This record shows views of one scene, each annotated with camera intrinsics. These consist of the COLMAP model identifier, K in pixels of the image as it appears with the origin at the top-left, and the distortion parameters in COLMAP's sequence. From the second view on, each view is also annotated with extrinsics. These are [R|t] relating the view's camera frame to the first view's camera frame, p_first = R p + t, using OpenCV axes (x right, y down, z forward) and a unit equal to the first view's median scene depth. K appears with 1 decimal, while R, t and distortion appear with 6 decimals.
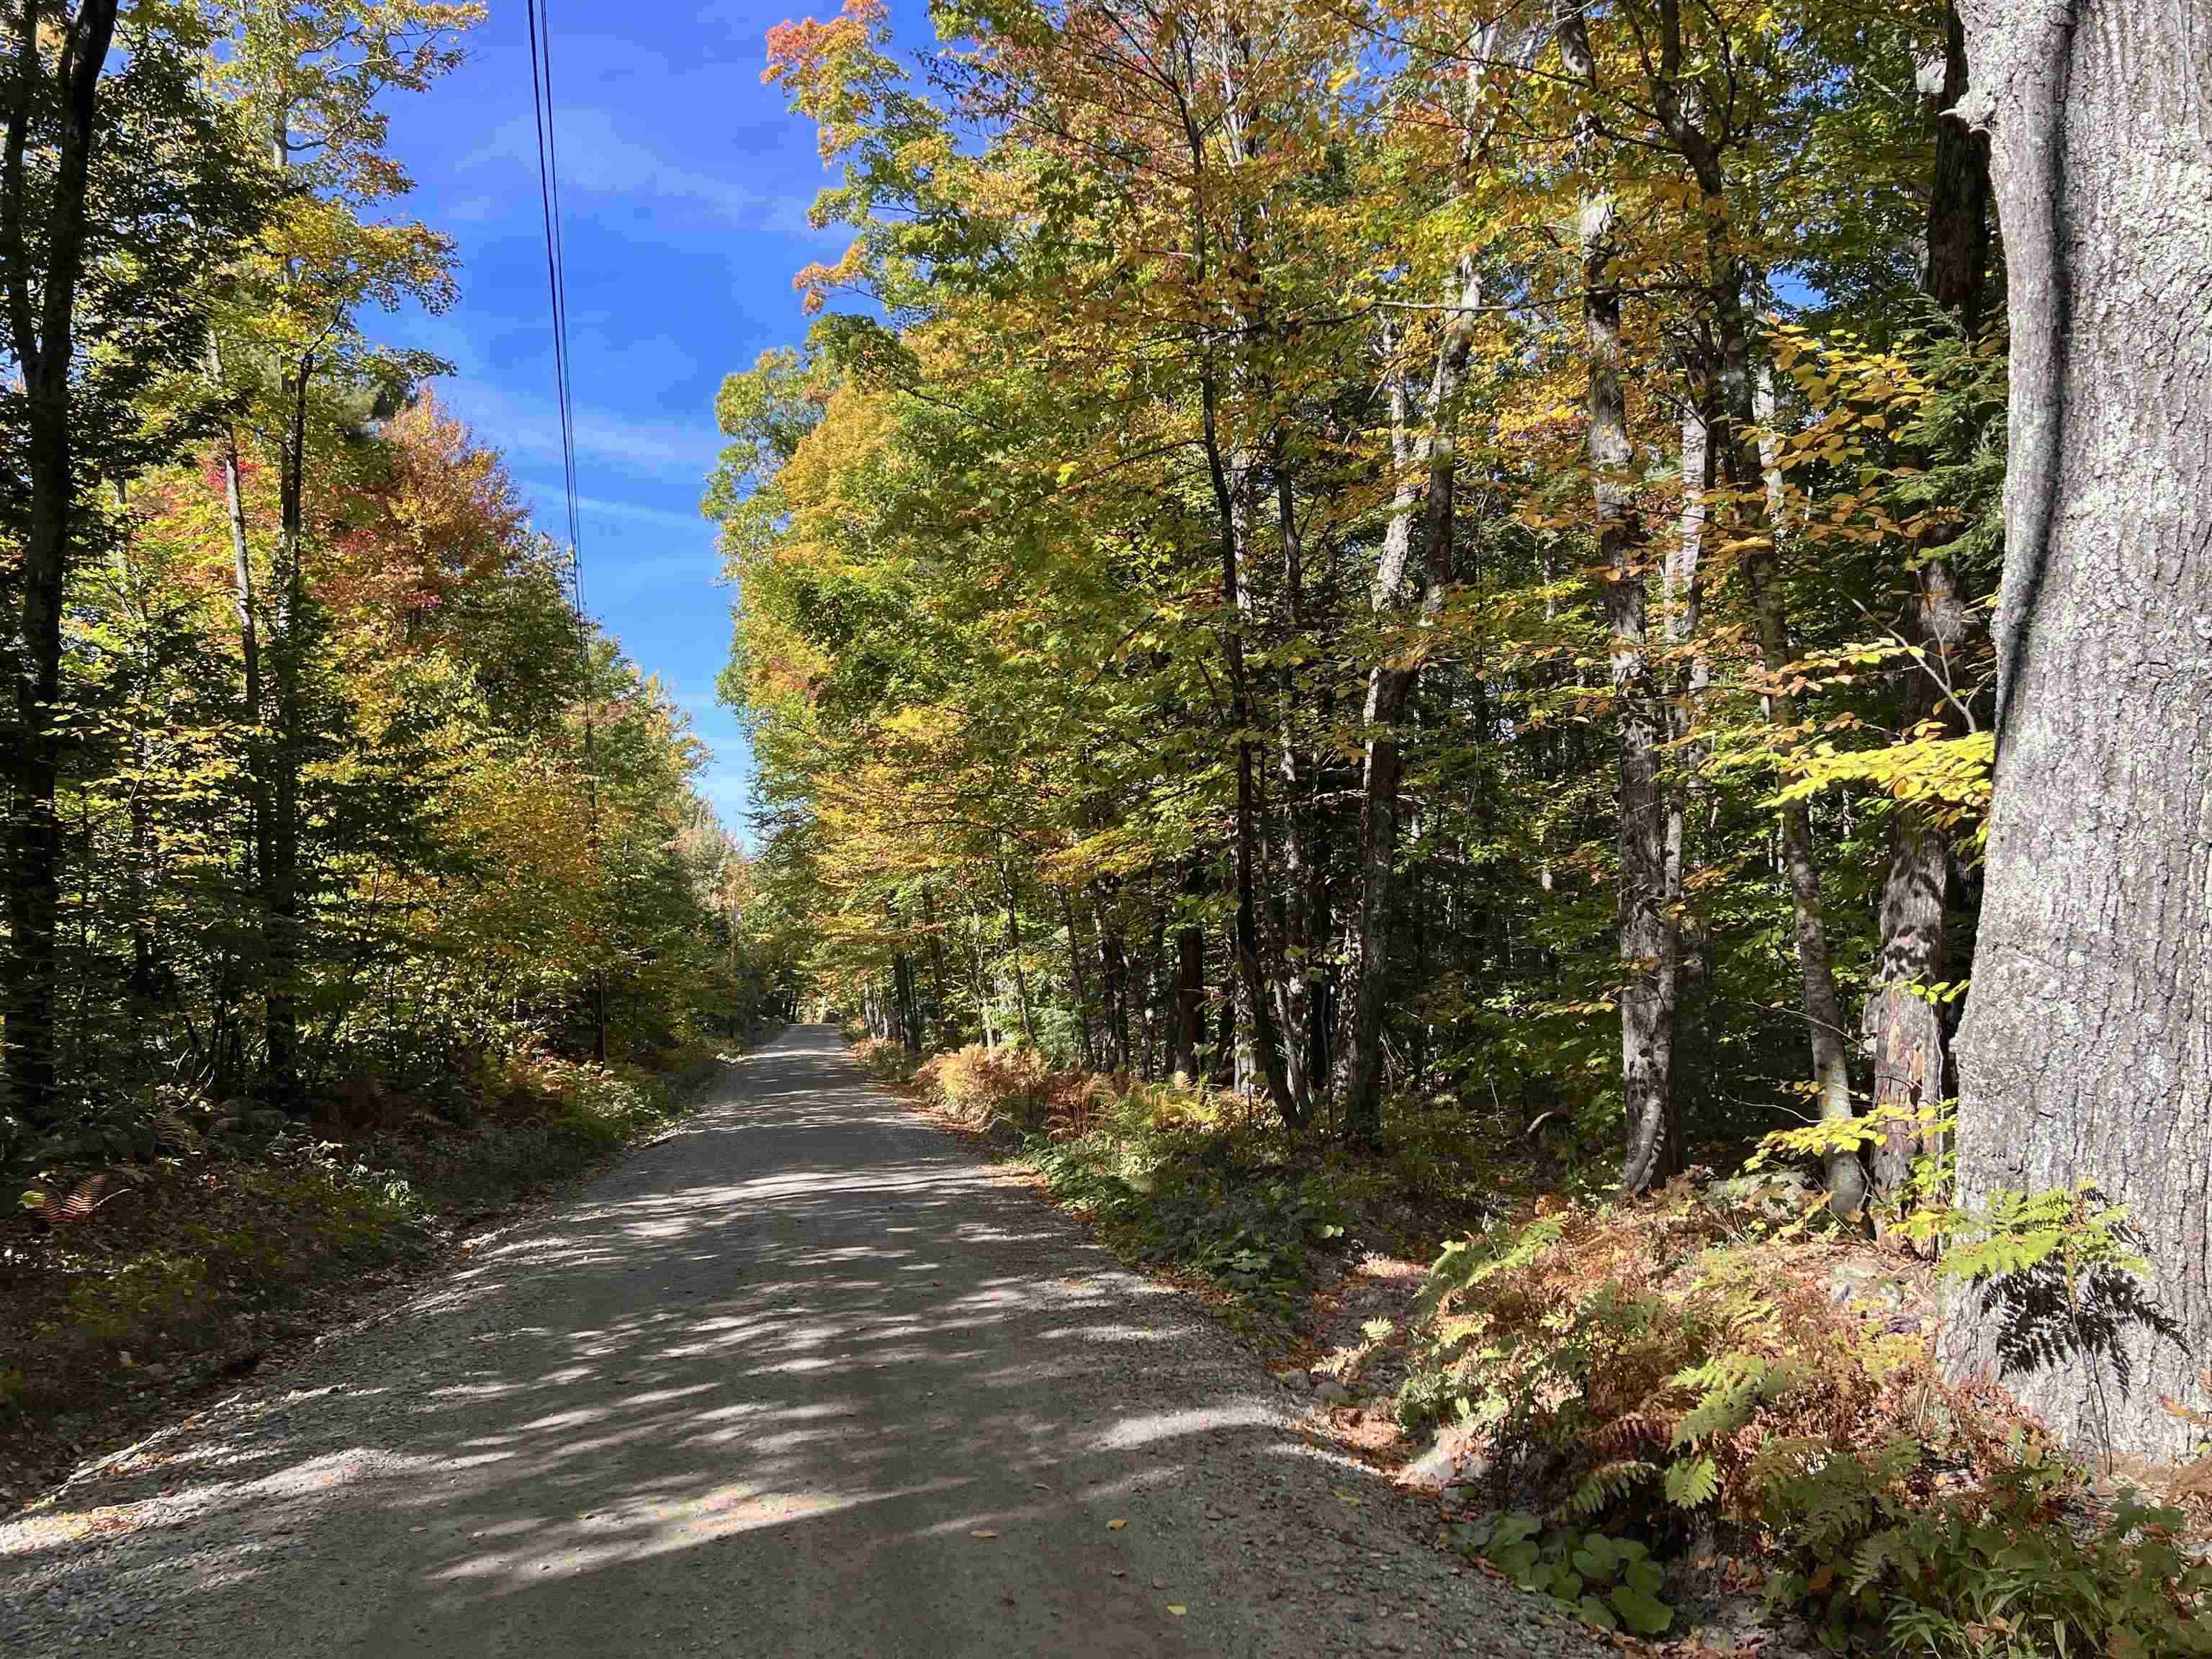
lens RADIAL K [[1674.8, 0, 1106.0], [0, 1674.8, 829.5], [0, 0, 1]] dist [0.227414, -0.087325]
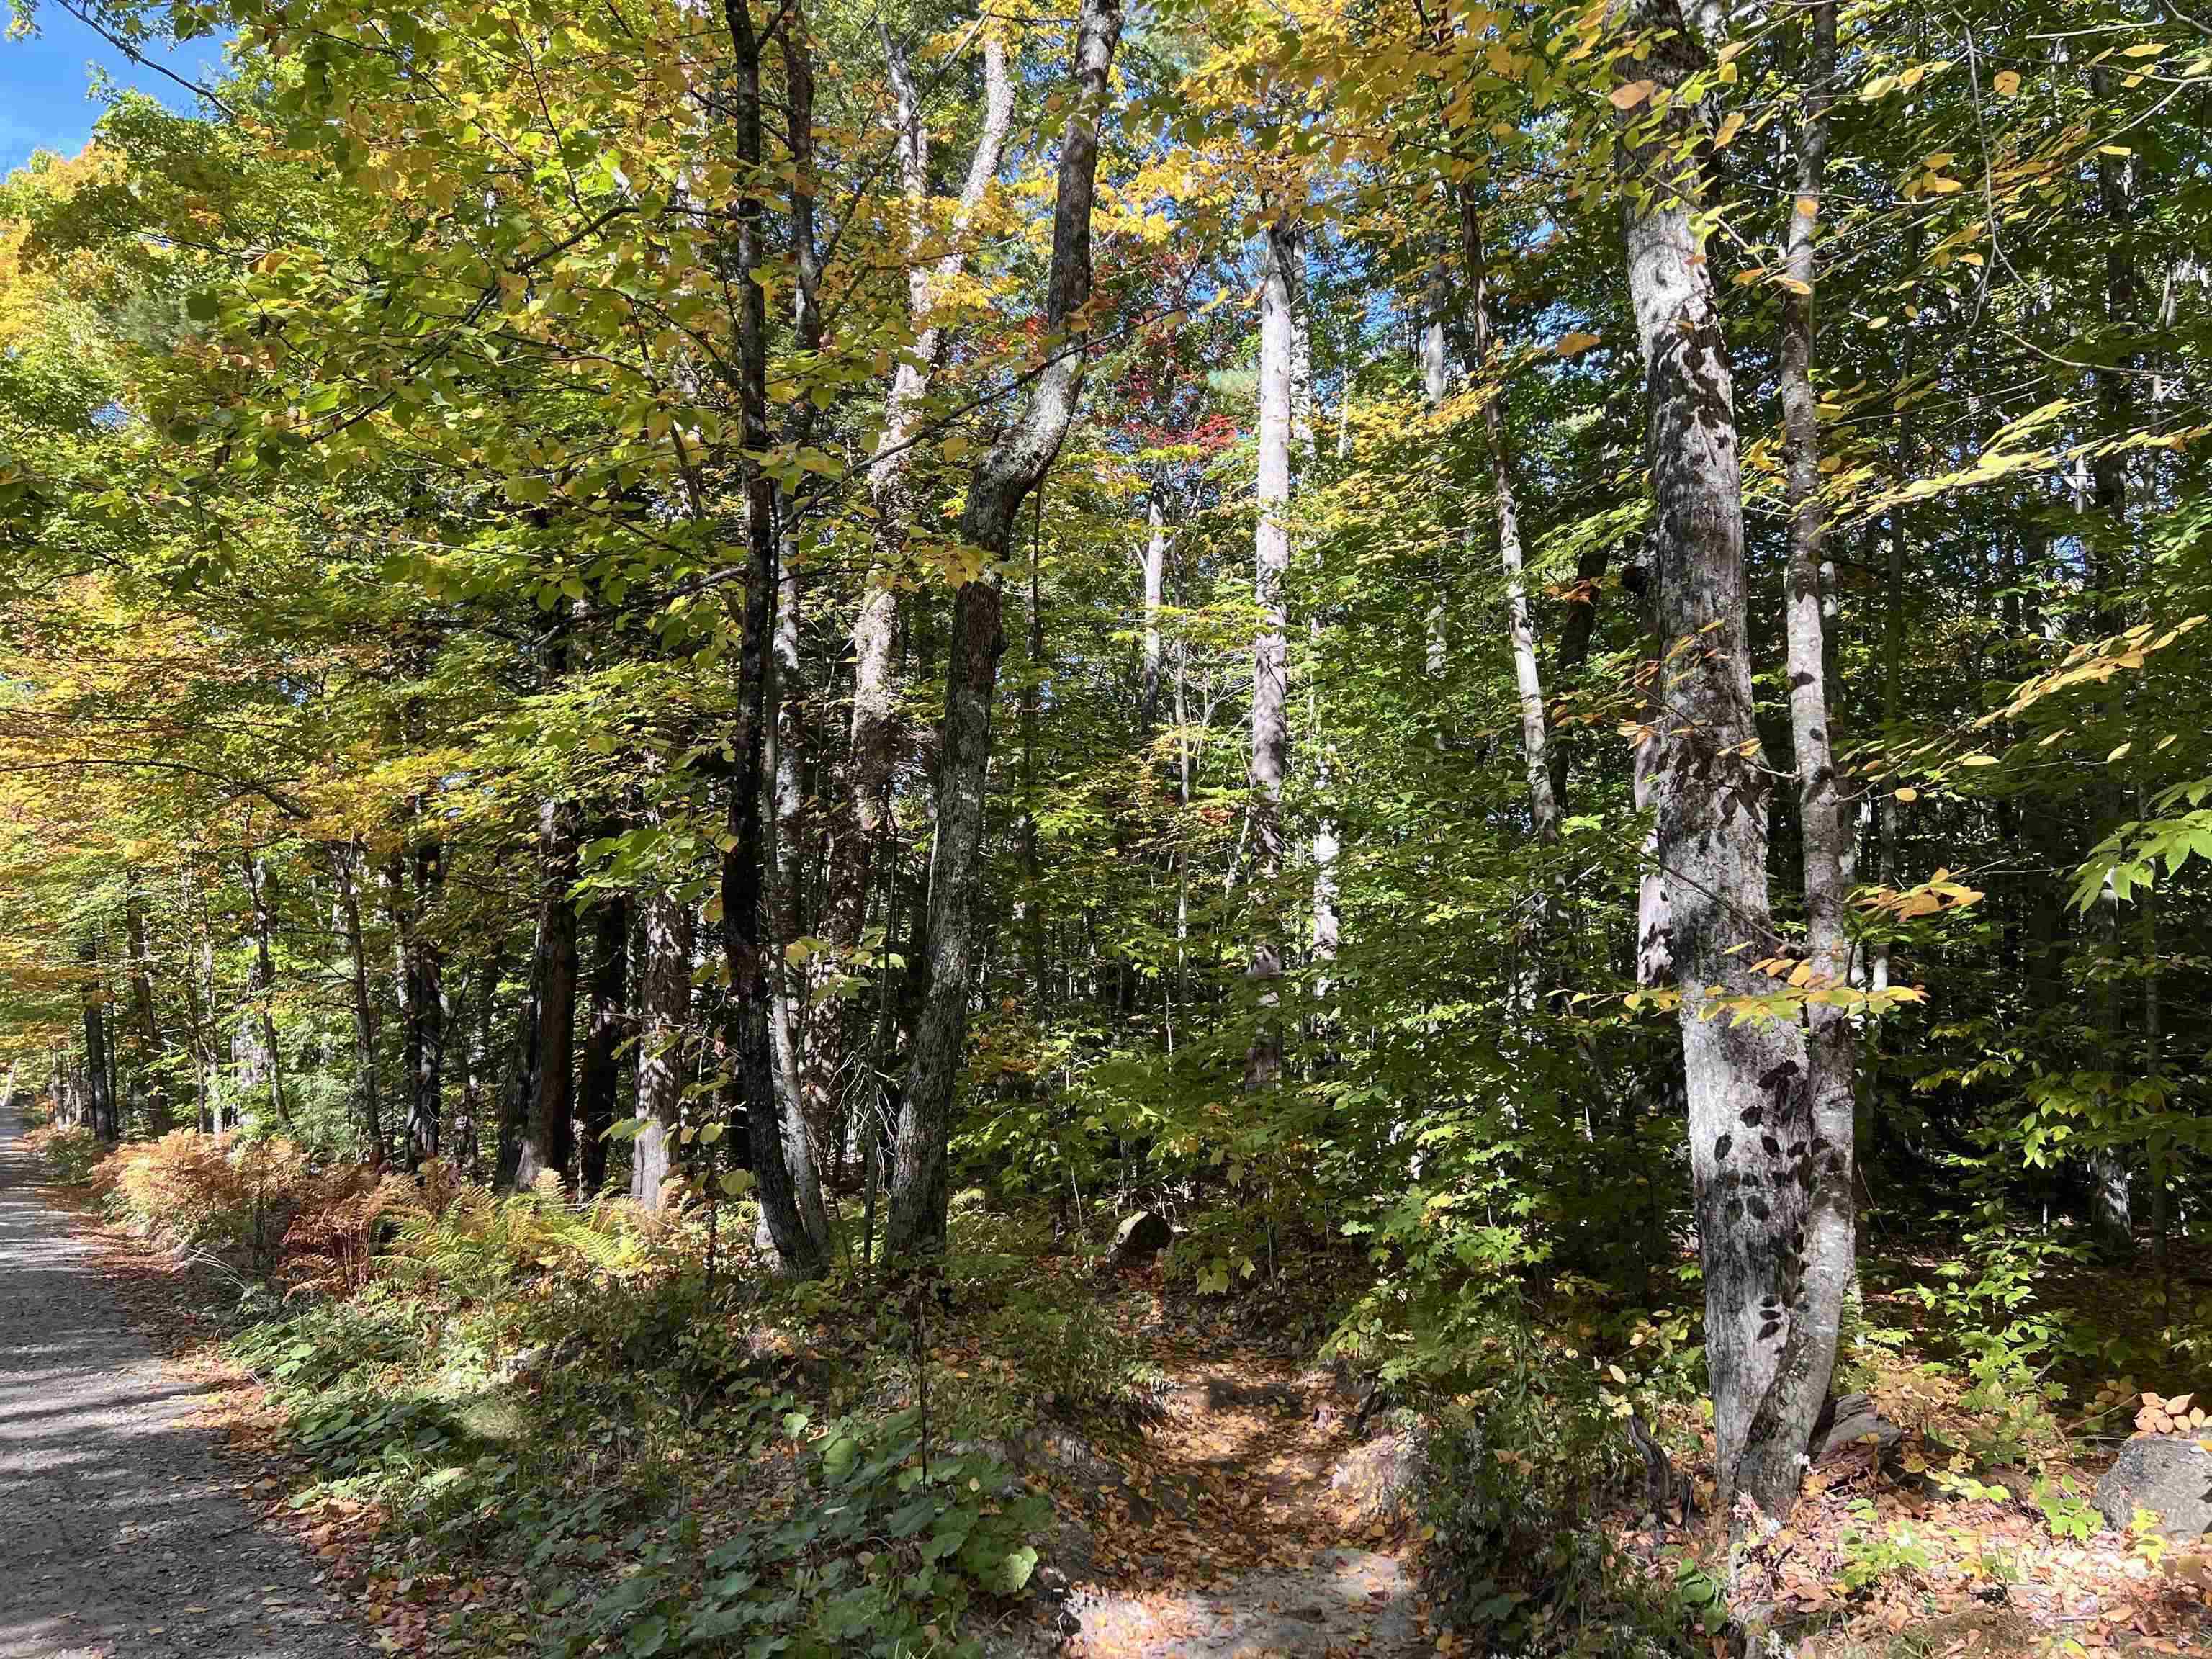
lens RADIAL K [[1678.2, 0, 1135.1], [0, 1678.2, 825.8], [0, 0, 1]] dist [0.081054, -0.088687]
pose [[0.917928, 0.055603, 0.392832, -0.004986], [-0.037739, 0.997878, -0.053058, 0.031899], [-0.394948, 0.033878, 0.918078, 0.248494]]
